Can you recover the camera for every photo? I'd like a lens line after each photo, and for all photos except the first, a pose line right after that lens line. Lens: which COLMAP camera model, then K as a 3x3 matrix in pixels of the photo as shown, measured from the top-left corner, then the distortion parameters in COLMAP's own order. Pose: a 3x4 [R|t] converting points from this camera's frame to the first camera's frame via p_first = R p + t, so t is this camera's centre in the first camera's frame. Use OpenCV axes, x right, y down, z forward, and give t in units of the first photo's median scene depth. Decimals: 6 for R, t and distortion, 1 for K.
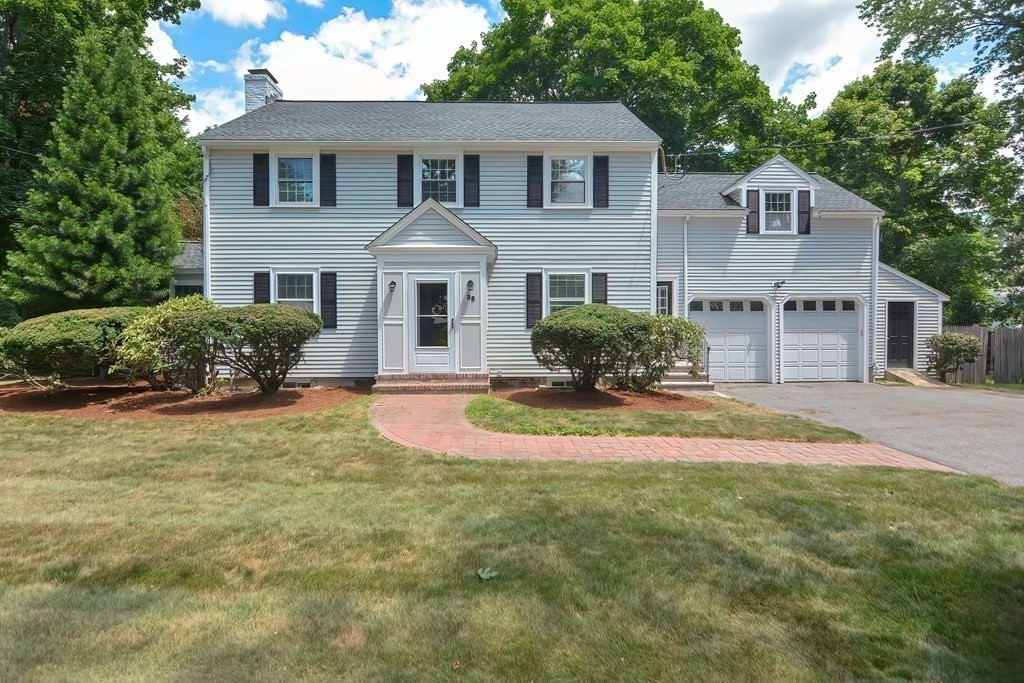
lens RADIAL K [[503.2, 0, 508.8], [0, 503.2, 344.6], [0, 0, 1]] dist [-0.001021, -0.002134]
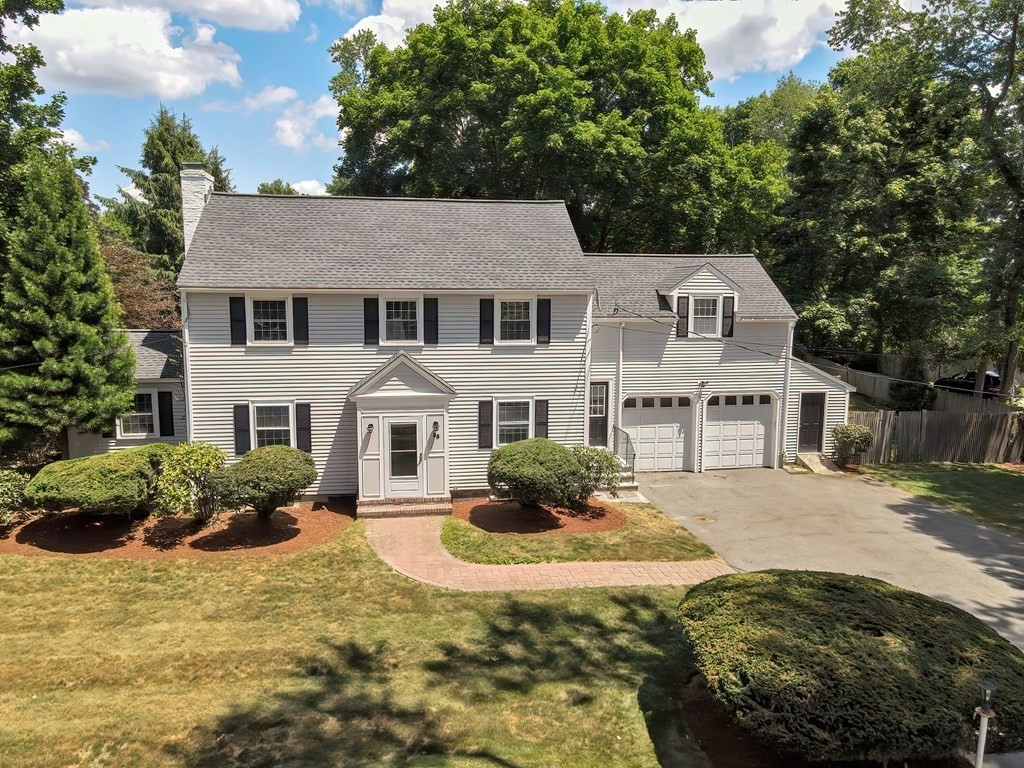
lens RADIAL K [[789.5, 0, 512.0], [0, 789.5, 384.0], [0, 0, 1]] dist [-0.010264, 0.119432]
pose [[0.990202, -0.010684, 0.139233, -0.140699], [-0.005456, 0.993347, 0.115029, -0.388151], [-0.139536, -0.114662, 0.983556, -0.778430]]
